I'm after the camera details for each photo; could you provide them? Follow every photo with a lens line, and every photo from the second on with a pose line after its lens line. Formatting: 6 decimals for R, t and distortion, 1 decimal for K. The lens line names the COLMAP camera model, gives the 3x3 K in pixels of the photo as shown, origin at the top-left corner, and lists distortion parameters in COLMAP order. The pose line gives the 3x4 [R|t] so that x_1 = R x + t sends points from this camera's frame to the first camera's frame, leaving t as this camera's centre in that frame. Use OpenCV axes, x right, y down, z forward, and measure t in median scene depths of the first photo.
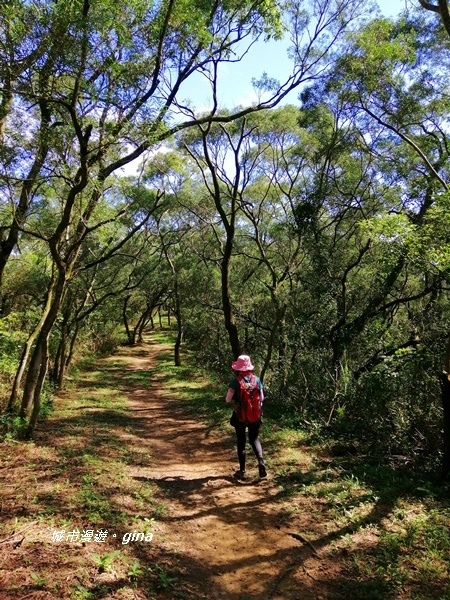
lens RADIAL K [[454.9, 0, 225.0], [0, 454.9, 300.0], [0, 0, 1]] dist [0.123065, -0.194002]
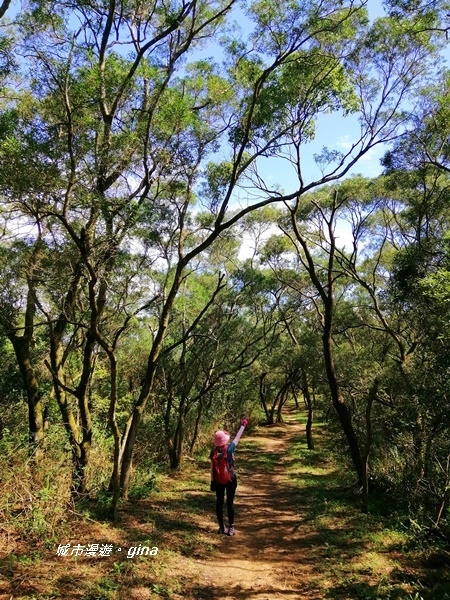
lens RADIAL K [[454.9, 0, 225.0], [0, 454.9, 300.0], [0, 0, 1]] dist [0.123065, -0.194002]
pose [[0.939808, -0.086470, -0.330580, 0.119239], [0.029926, 0.984562, -0.172457, 0.002202], [0.340389, 0.152184, 0.927888, 0.029306]]
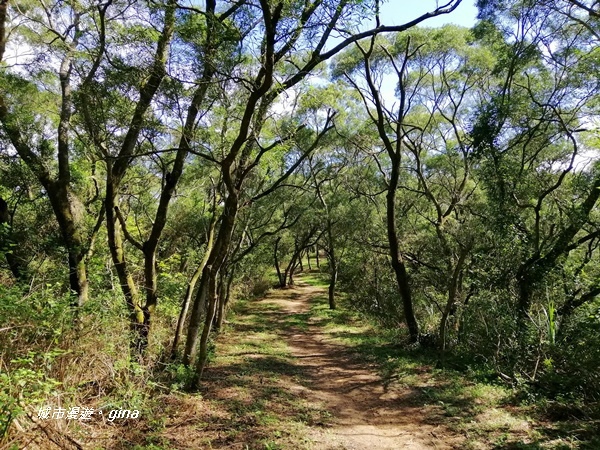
lens RADIAL K [[454.9, 0, 302.0], [0, 454.9, 227.6], [0, 0, 1]] dist [0.123065, -0.194002]
pose [[0.989379, -0.029320, -0.142374, -0.044200], [0.024591, 0.999090, -0.034858, 0.010168], [0.143267, 0.030987, 0.989199, 0.070367]]
